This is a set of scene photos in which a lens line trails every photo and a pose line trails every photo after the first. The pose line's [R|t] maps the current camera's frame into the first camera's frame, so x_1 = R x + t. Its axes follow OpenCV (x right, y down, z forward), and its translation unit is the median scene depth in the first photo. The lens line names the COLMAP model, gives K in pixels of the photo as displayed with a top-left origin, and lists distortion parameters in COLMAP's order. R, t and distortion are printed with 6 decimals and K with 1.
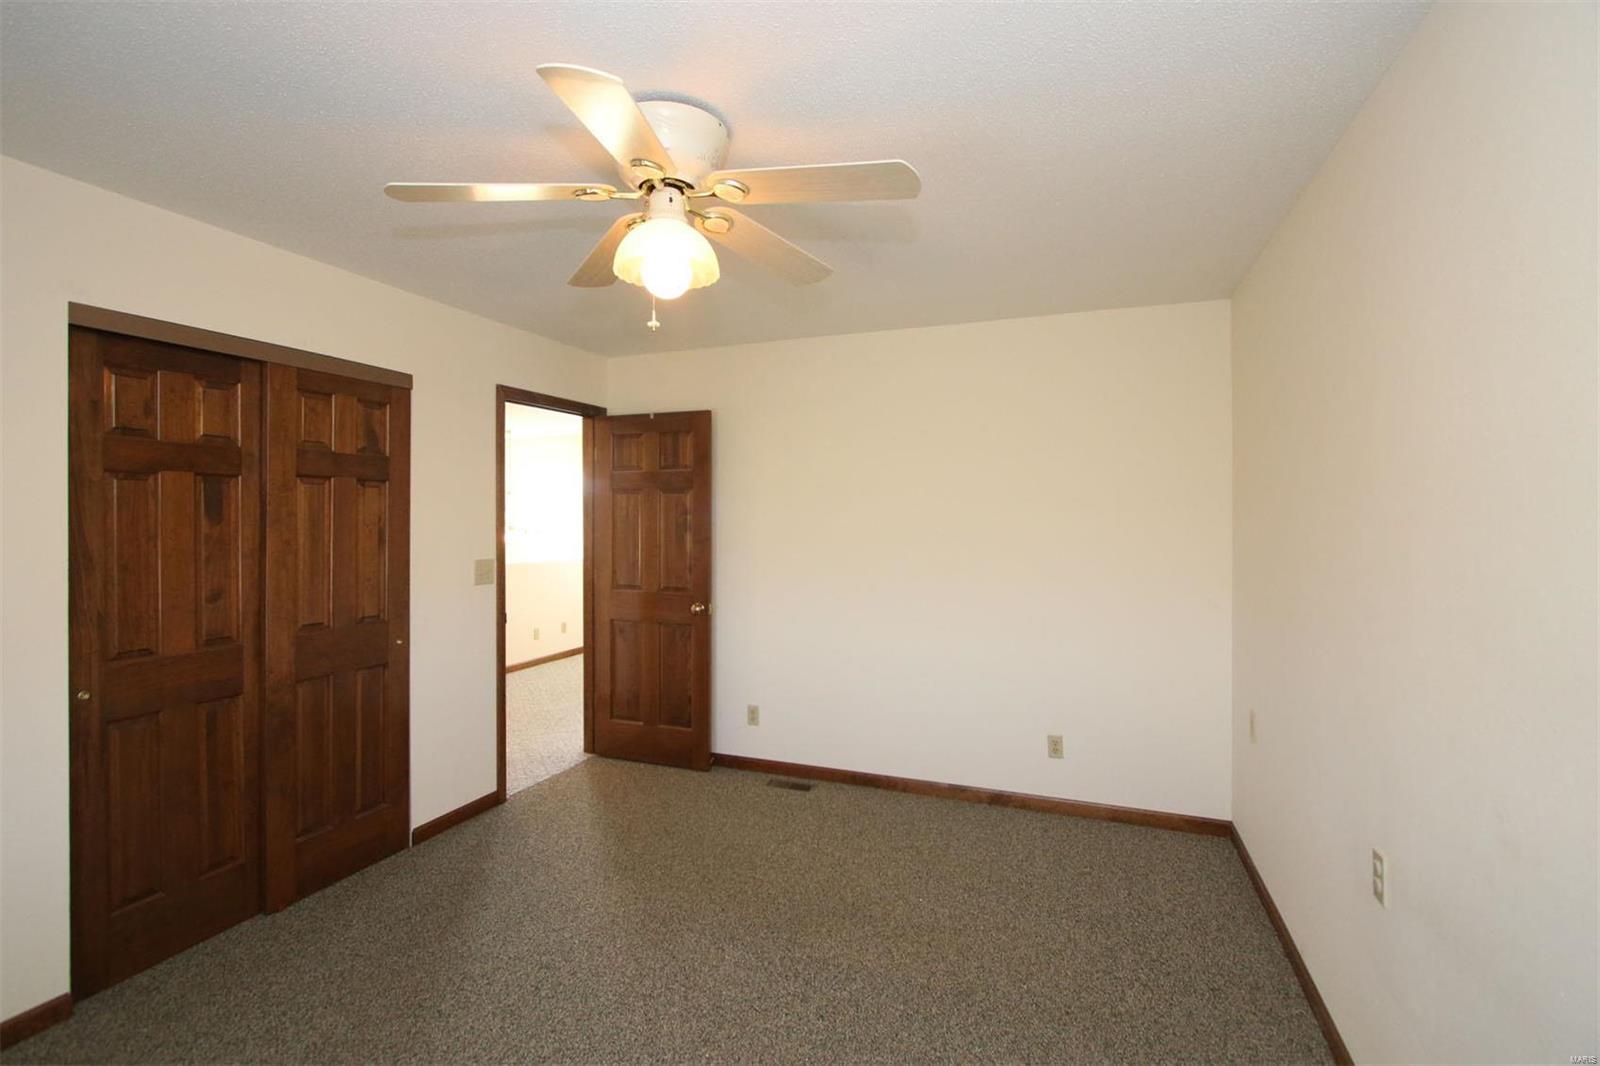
lens RADIAL K [[725.9, 0, 790.6], [0, 725.9, 521.2], [0, 0, 1]] dist [-0.015547, -0.000003]
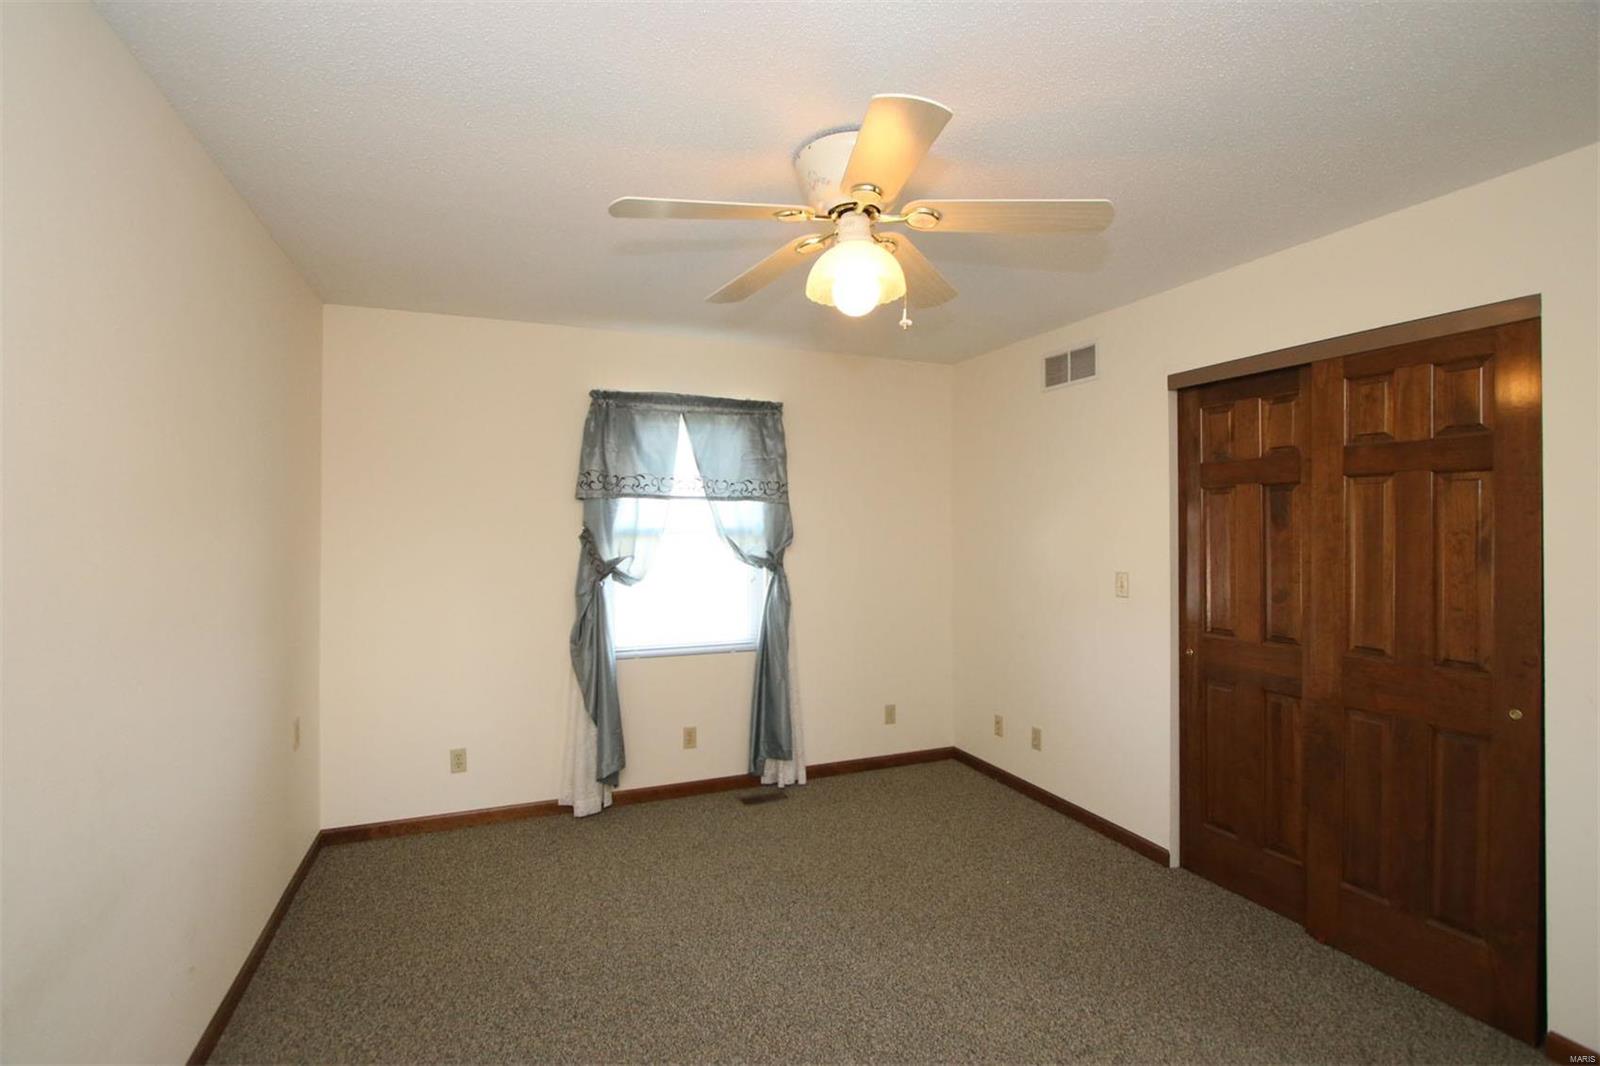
lens RADIAL K [[725.9, 0, 790.6], [0, 725.9, 521.2], [0, 0, 1]] dist [-0.015547, -0.000003]
pose [[-0.728014, -0.001948, -0.685559, 0.454629], [-0.000247, 0.999997, -0.002579, -0.005298], [0.685562, -0.001708, -0.728012, 1.253597]]
